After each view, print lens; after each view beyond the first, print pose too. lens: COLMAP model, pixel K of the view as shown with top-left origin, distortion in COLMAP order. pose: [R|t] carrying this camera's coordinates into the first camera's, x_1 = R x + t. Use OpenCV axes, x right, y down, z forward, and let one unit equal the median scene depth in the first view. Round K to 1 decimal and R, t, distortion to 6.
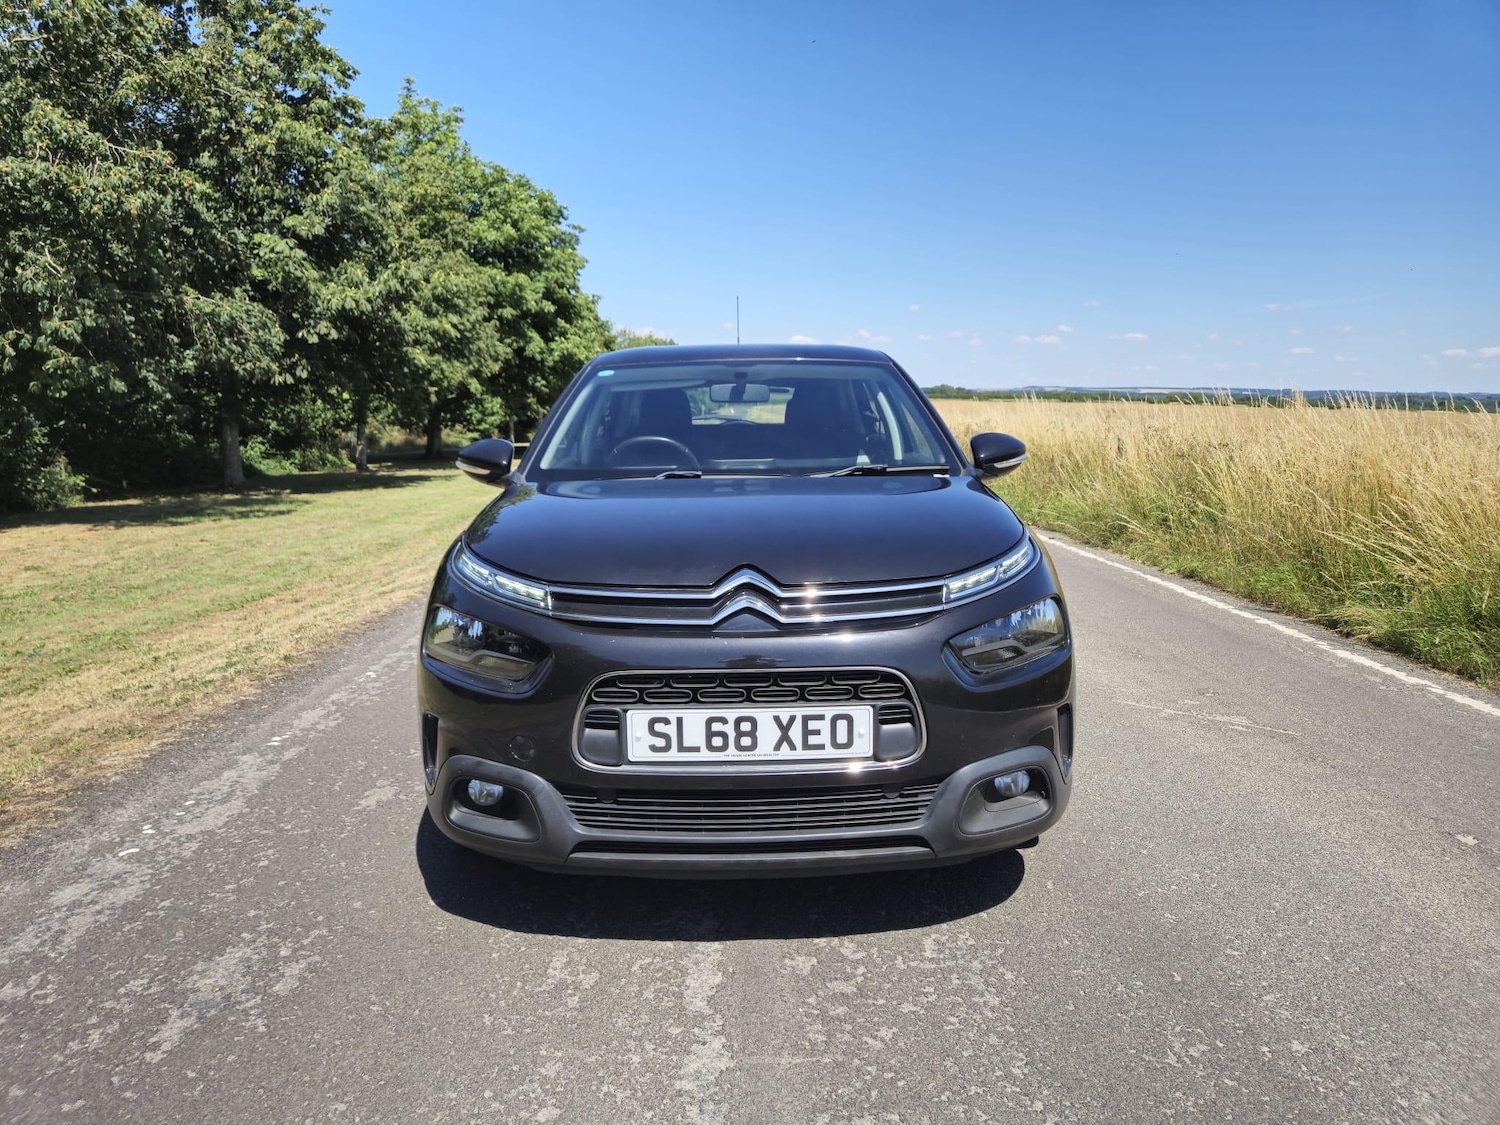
lens RADIAL K [[1012.6, 0, 743.1], [0, 1012.6, 552.4], [0, 0, 1]] dist [0.075377, -0.062582]
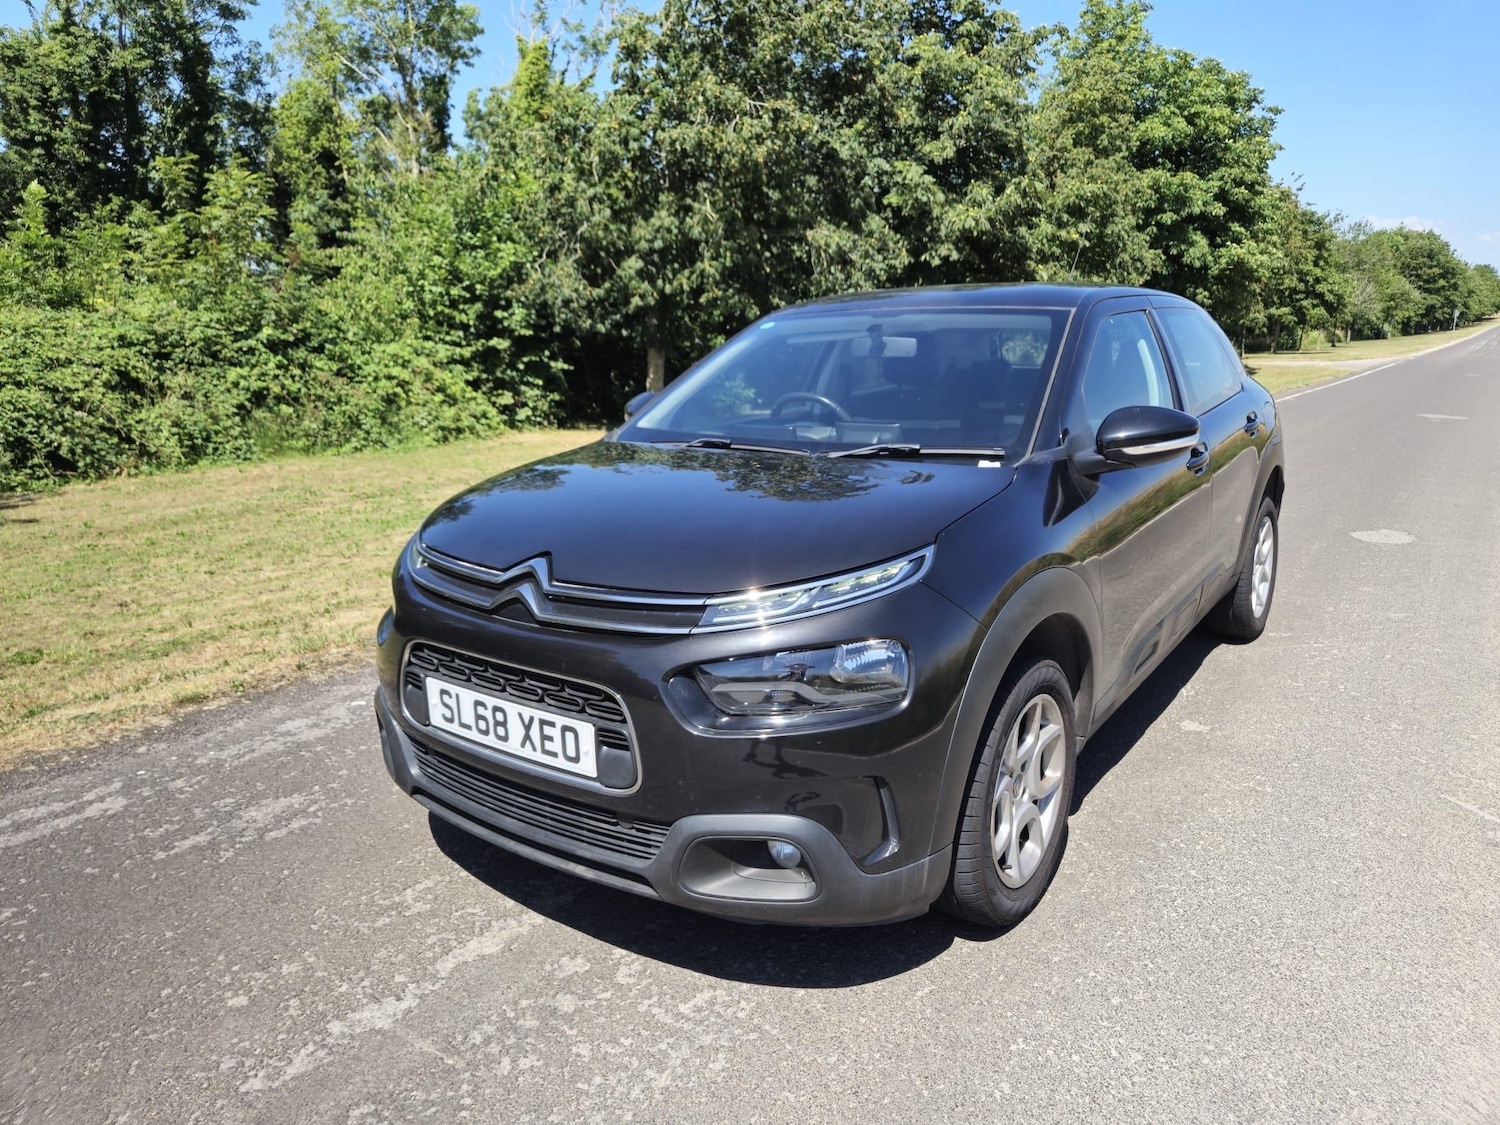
lens RADIAL K [[1012.6, 0, 759.1], [0, 1012.6, 553.3], [0, 0, 1]] dist [0.075377, -0.062582]
pose [[0.802511, 0.128327, -0.582673, 0.748672], [-0.079037, 0.990854, 0.109367, -0.111800], [0.591379, -0.041716, 0.805314, 0.352168]]
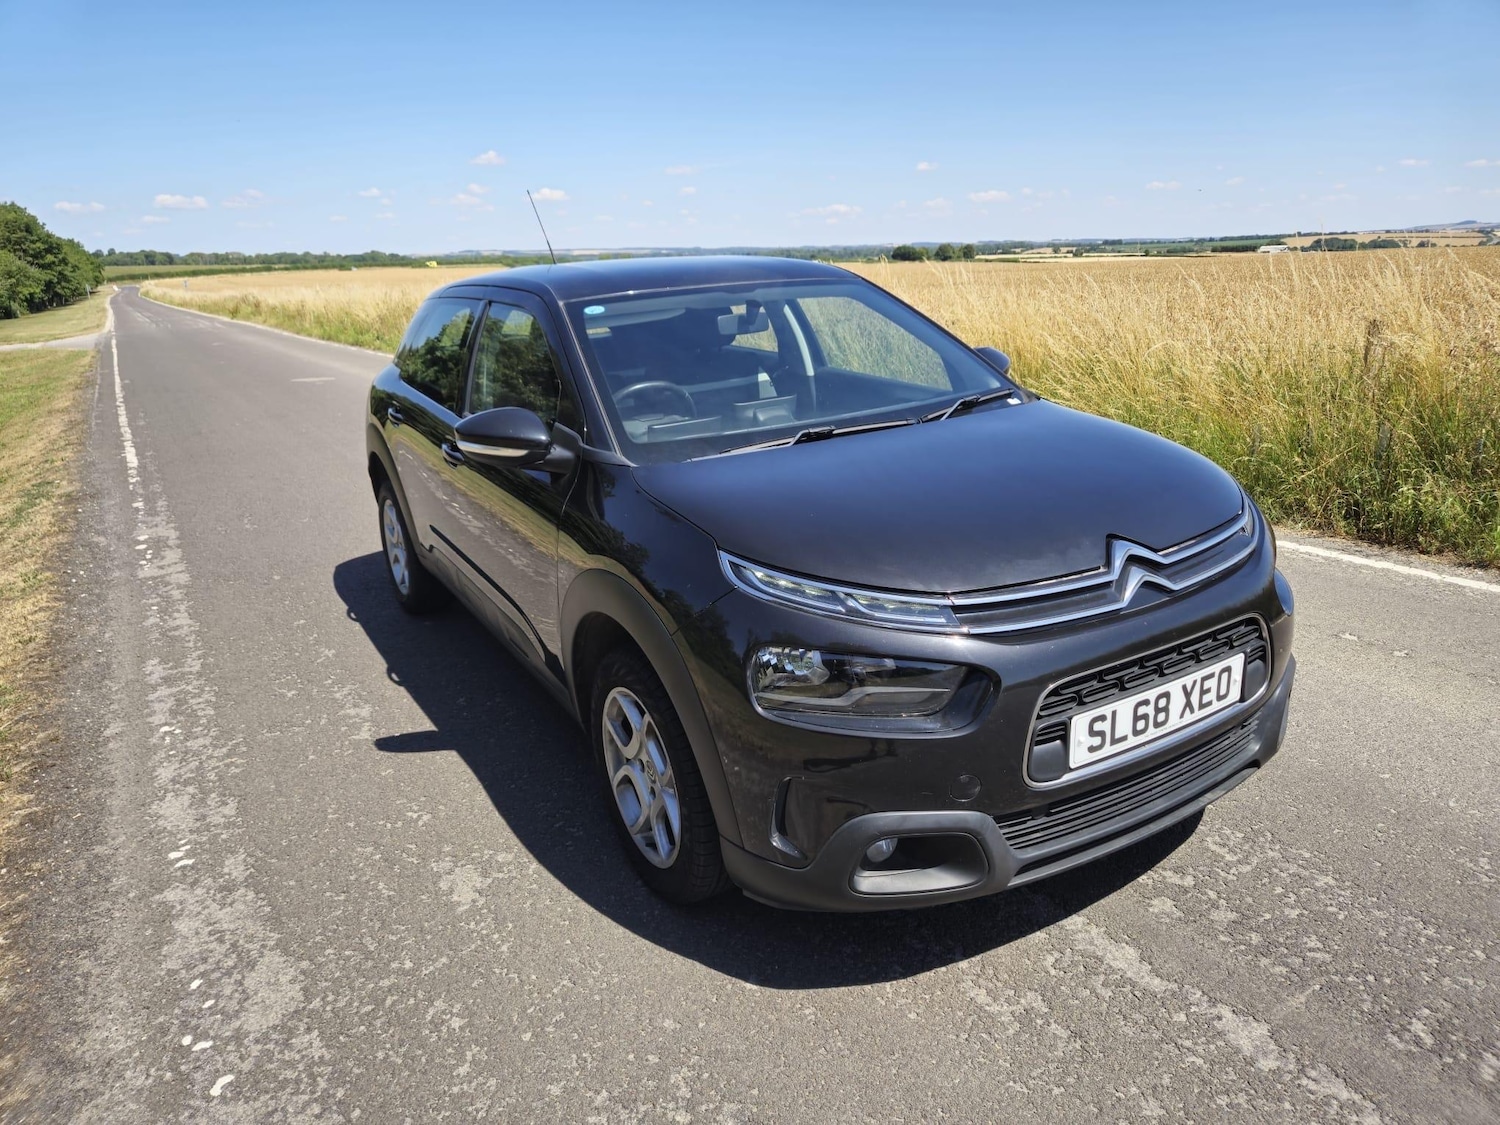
lens RADIAL K [[1012.6, 0, 752.0], [0, 1012.6, 554.5], [0, 0, 1]] dist [0.075377, -0.062582]
pose [[0.857693, -0.180831, 0.481313, -0.761459], [0.118098, 0.980371, 0.157880, -0.163082], [-0.500415, -0.078570, 0.862213, 0.360815]]
